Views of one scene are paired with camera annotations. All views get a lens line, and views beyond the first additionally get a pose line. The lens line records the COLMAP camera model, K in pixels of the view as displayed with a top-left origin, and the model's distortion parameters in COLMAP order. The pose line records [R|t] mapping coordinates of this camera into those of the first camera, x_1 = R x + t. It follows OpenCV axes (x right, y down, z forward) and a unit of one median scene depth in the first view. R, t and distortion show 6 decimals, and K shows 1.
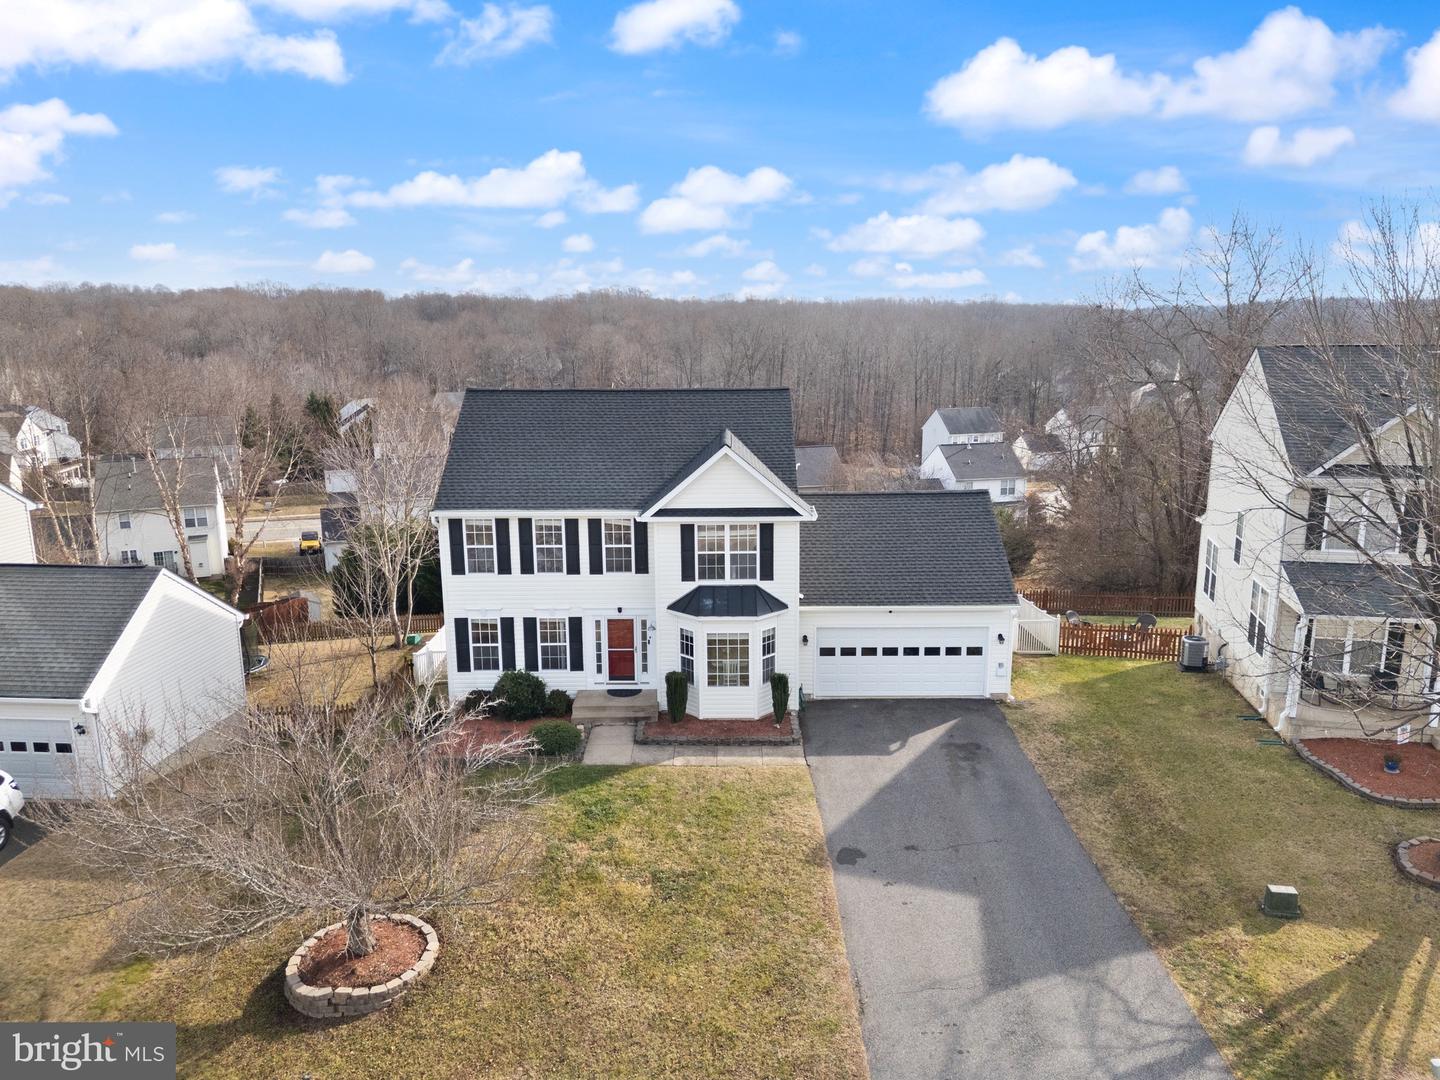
lens RADIAL K [[1009.1, 0, 696.9], [0, 1009.1, 516.4], [0, 0, 1]] dist [0.062472, -0.063225]
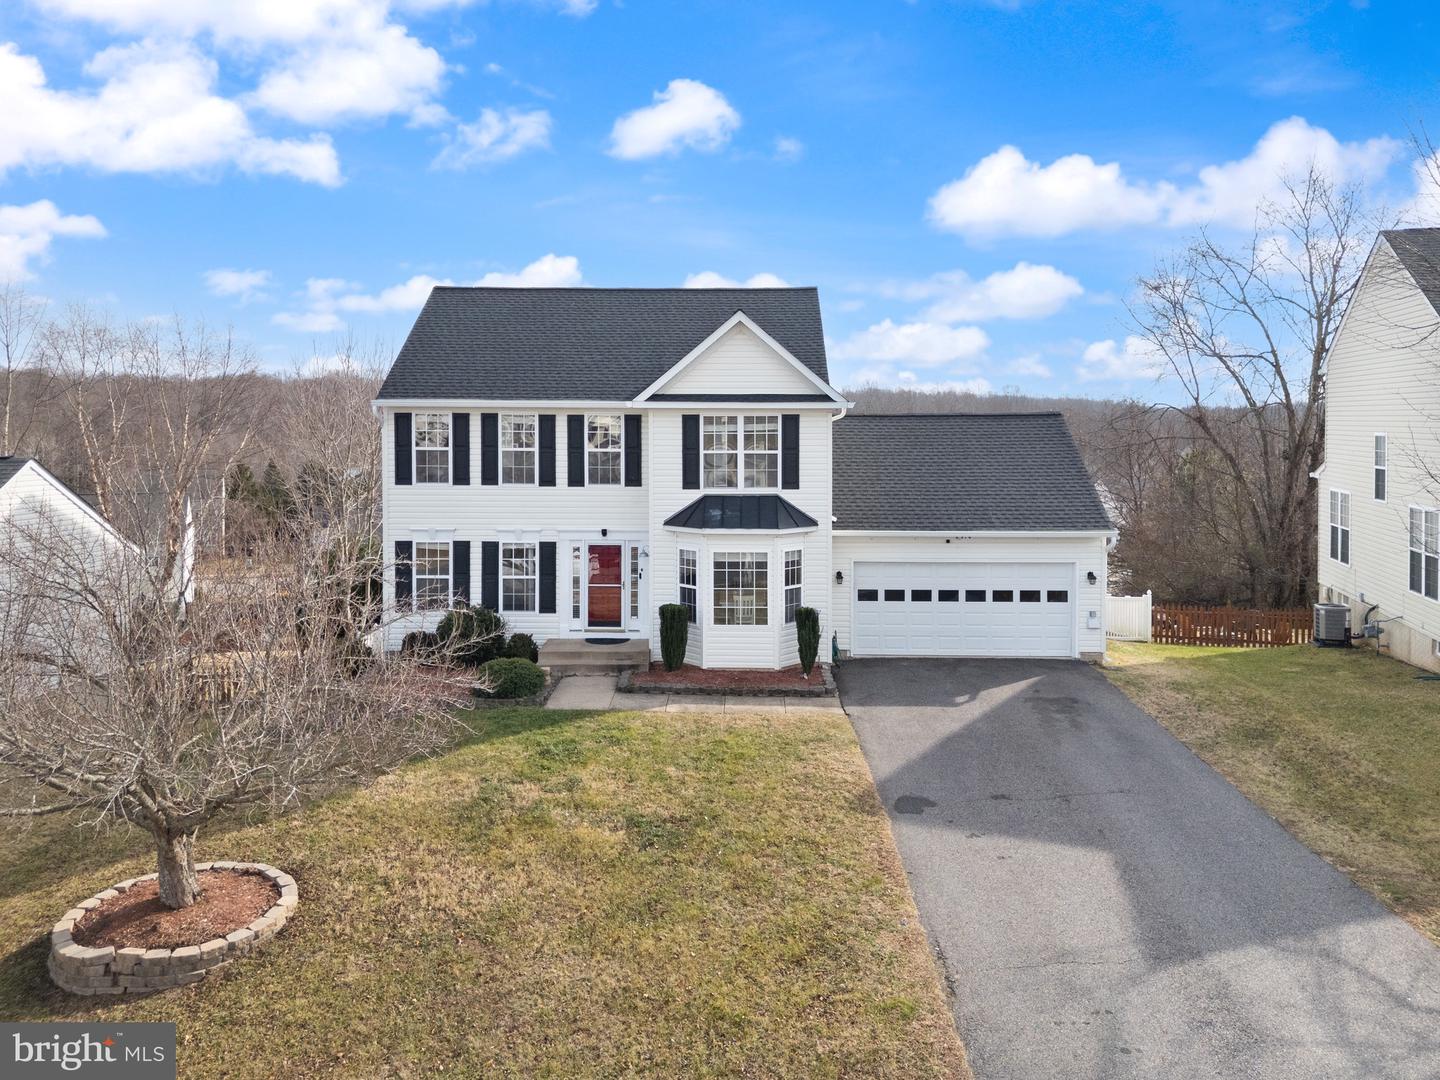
lens RADIAL K [[1040.6, 0, 697.6], [0, 1040.6, 437.0], [0, 0, 1]] dist [0.065125, -0.056372]
pose [[0.999812, 0.012474, -0.014876, 0.009312], [-0.014836, 0.985153, -0.171038, 0.183164], [0.012521, 0.171226, 0.985152, 0.214911]]
